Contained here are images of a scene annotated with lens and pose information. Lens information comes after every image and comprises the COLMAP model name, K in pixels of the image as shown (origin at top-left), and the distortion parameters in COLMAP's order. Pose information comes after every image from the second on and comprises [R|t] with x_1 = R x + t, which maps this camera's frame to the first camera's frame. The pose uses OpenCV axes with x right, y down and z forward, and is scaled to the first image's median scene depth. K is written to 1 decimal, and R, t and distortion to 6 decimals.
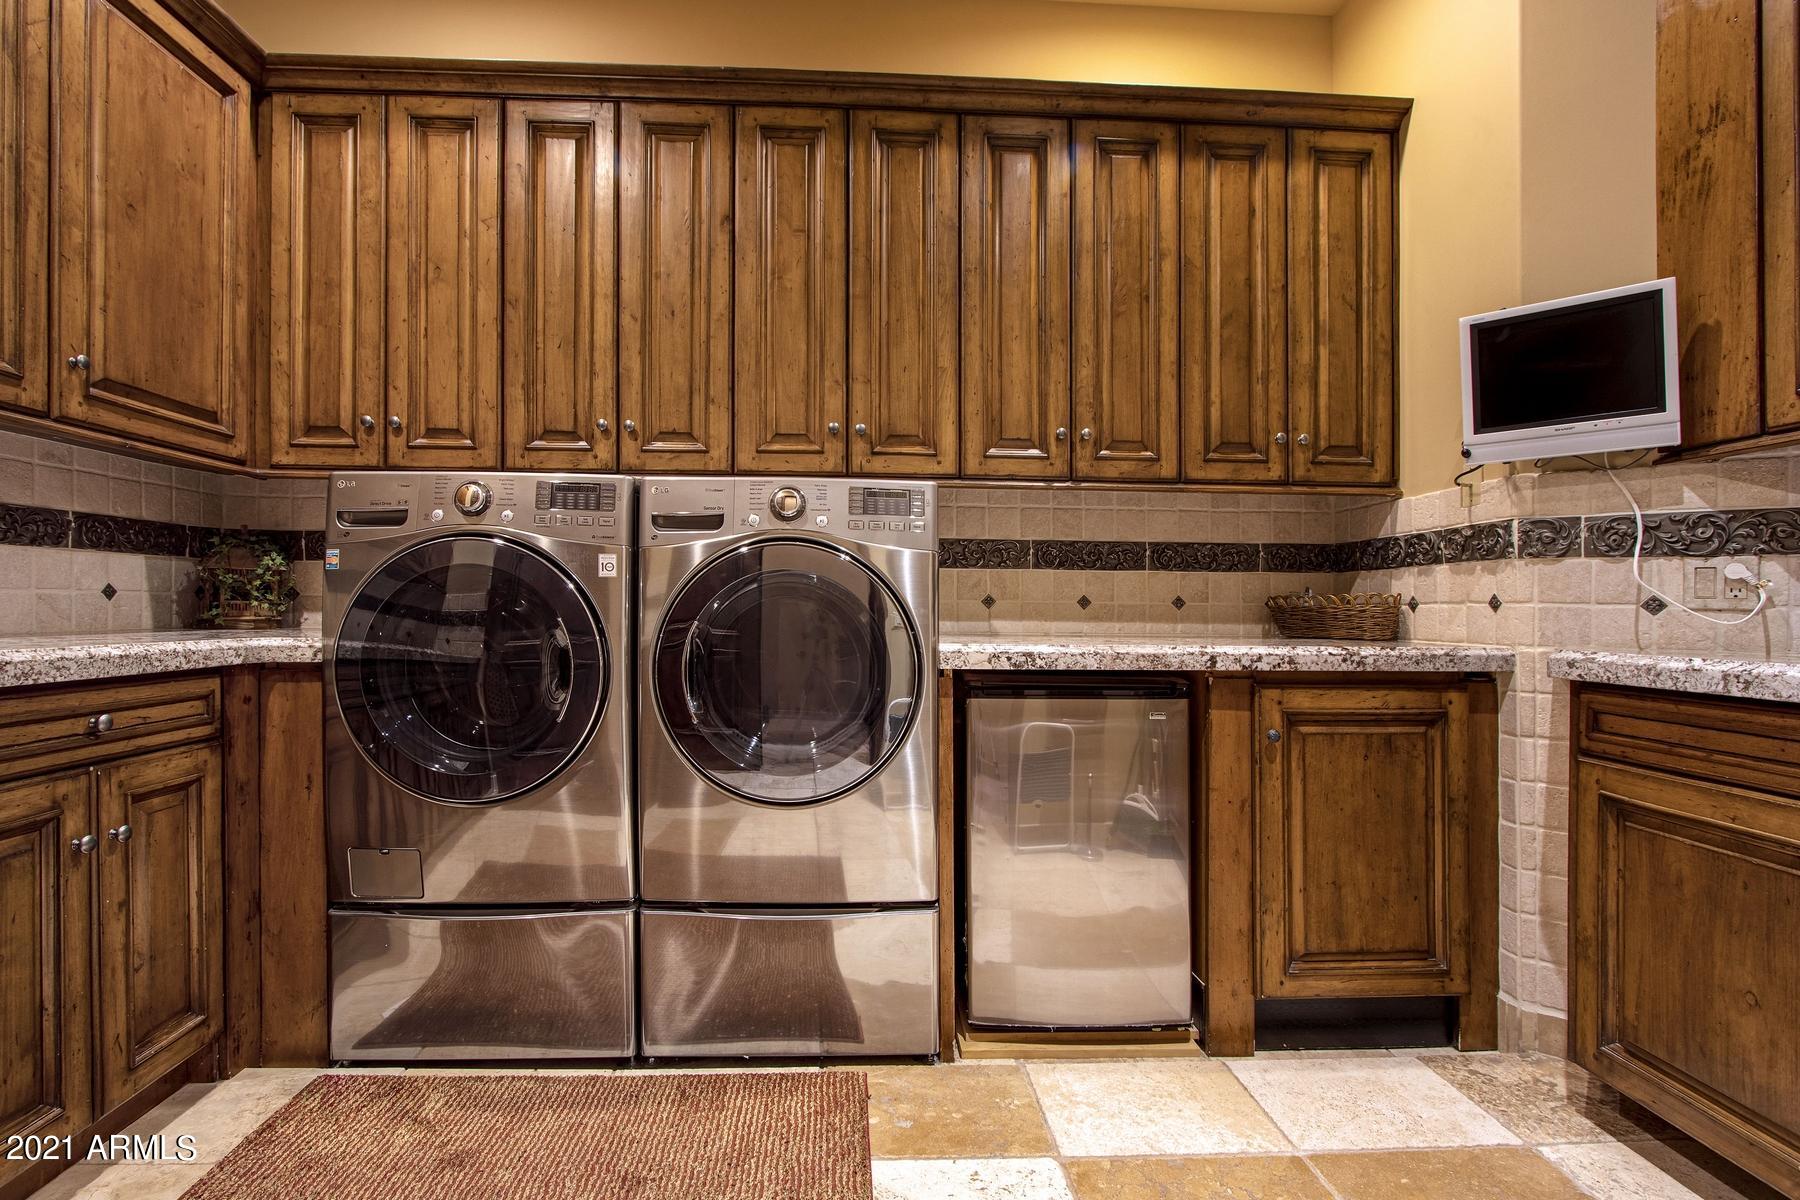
lens RADIAL K [[861.7, 0, 877.8], [0, 861.7, 602.6], [0, 0, 1]] dist [-0.013692, 0.003875]
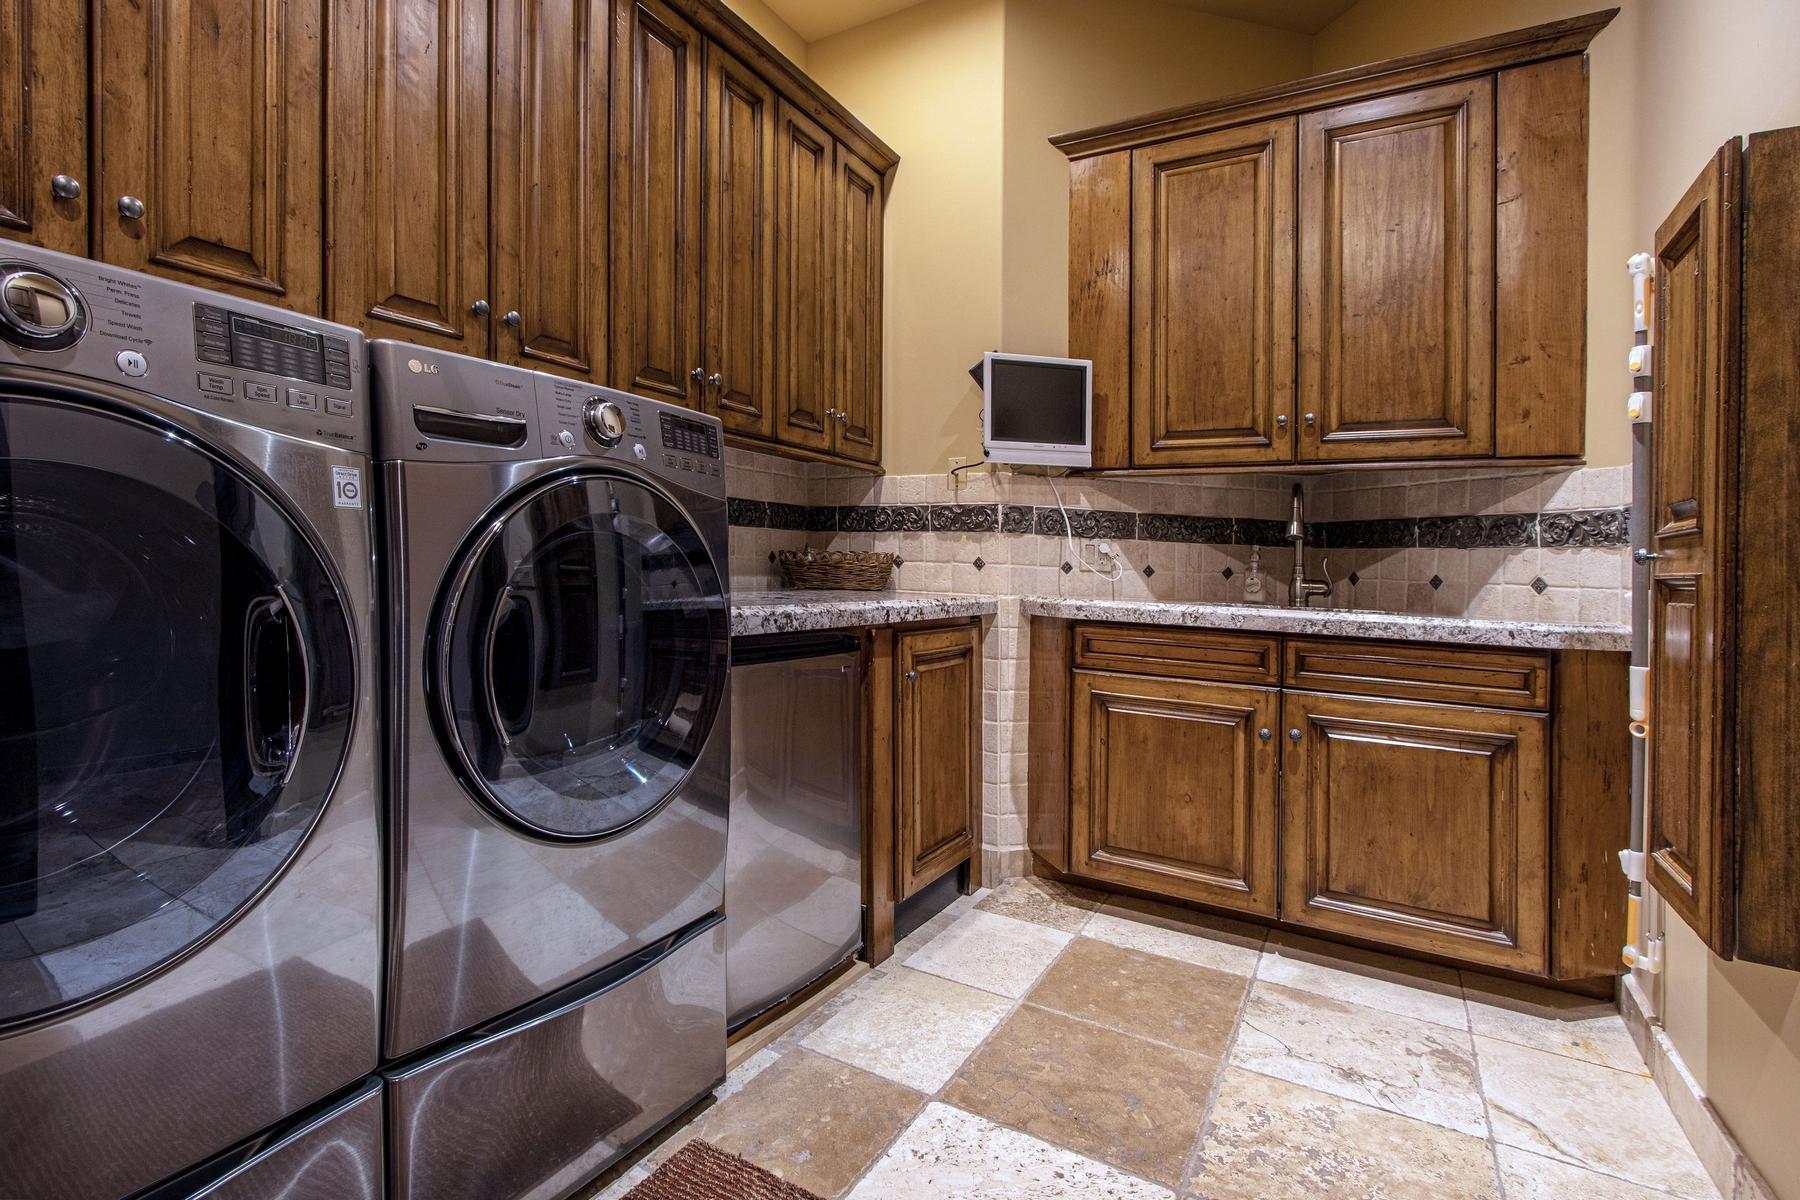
lens RADIAL K [[861.7, 0, 910.4], [0, 861.7, 560.3], [0, 0, 1]] dist [-0.013692, 0.003875]
pose [[0.549228, 0.011877, 0.835588, -0.541975], [-0.031788, 0.999472, 0.006688, -0.011372], [-0.835068, -0.030235, 0.549315, 0.369213]]
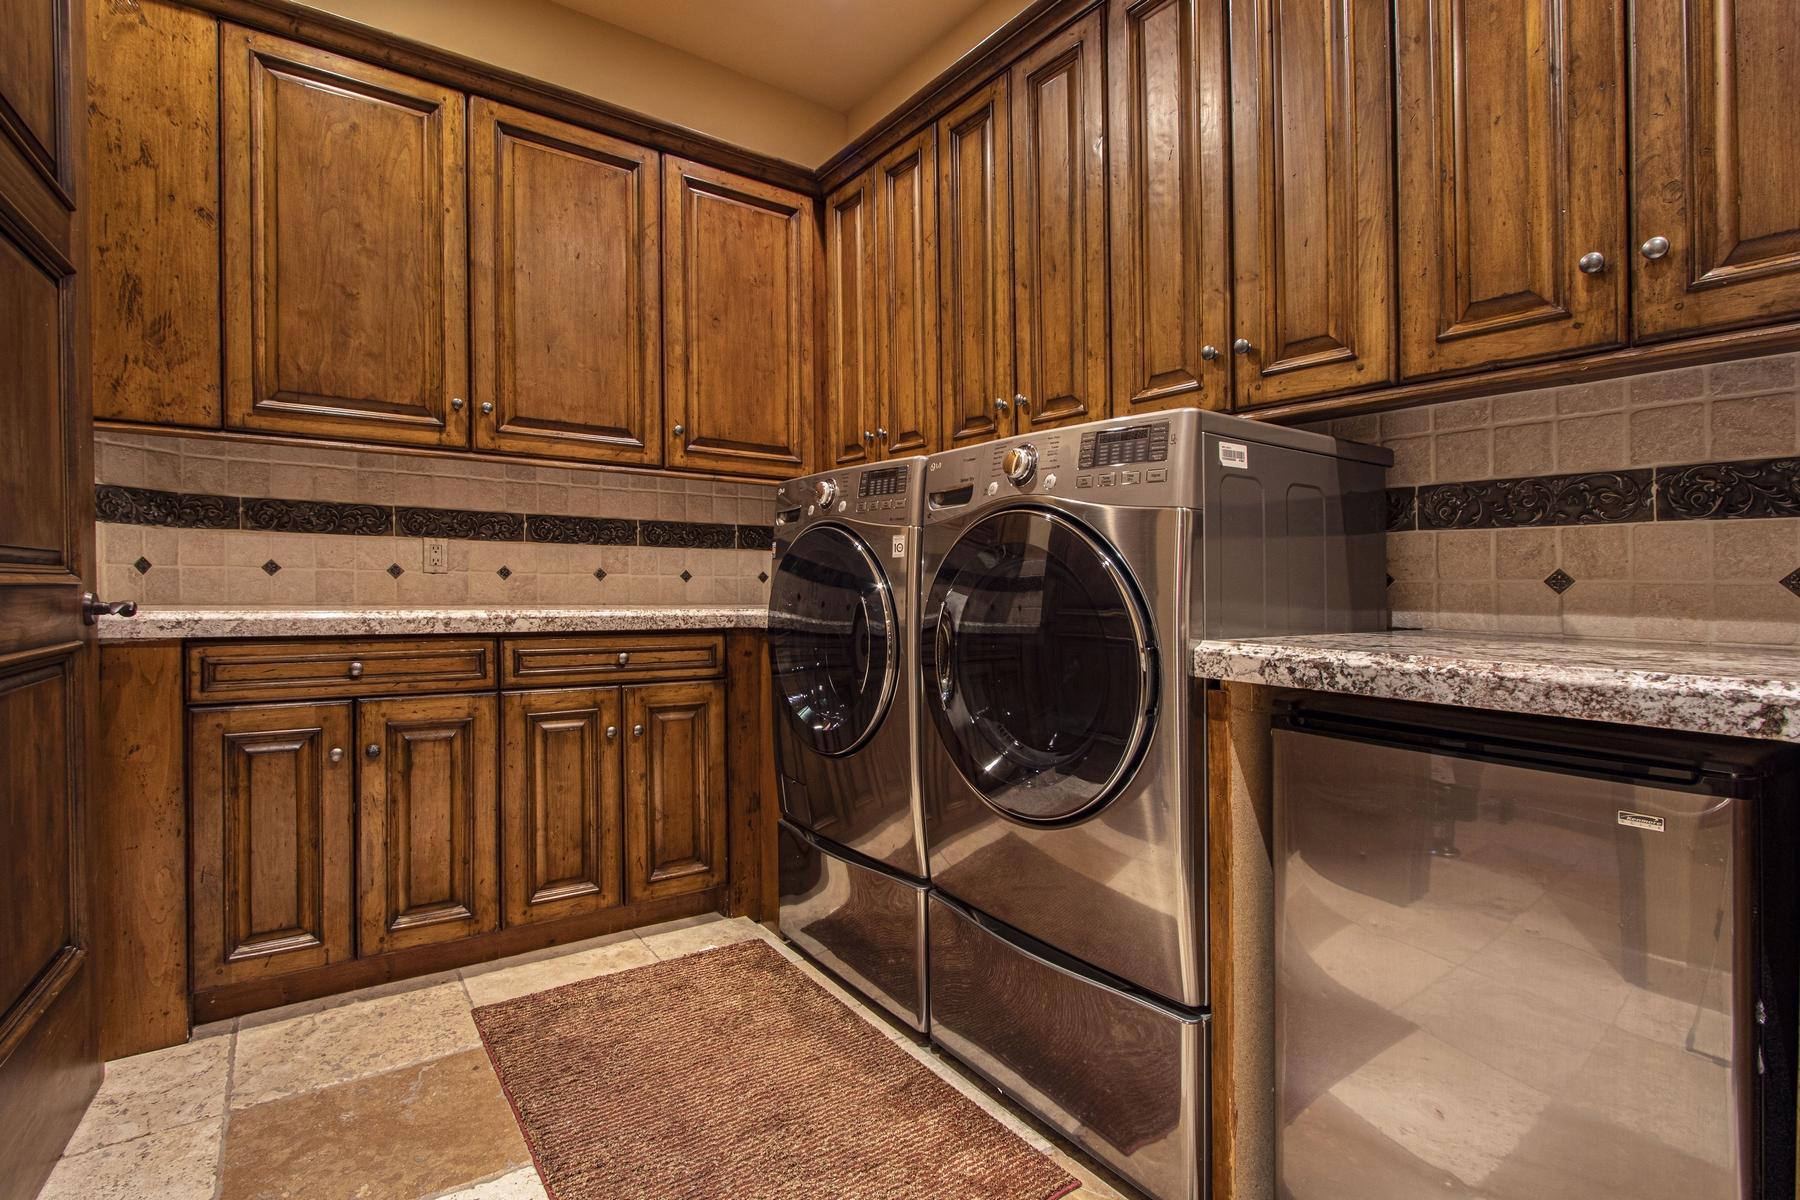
lens RADIAL K [[861.7, 0, 893.7], [0, 861.7, 600.0], [0, 0, 1]] dist [-0.013692, 0.003875]
pose [[0.524646, 0.012973, -0.851221, 0.527743], [-0.002580, 0.999904, 0.013649, 0.006408], [0.851316, -0.004964, 0.524629, 0.427627]]
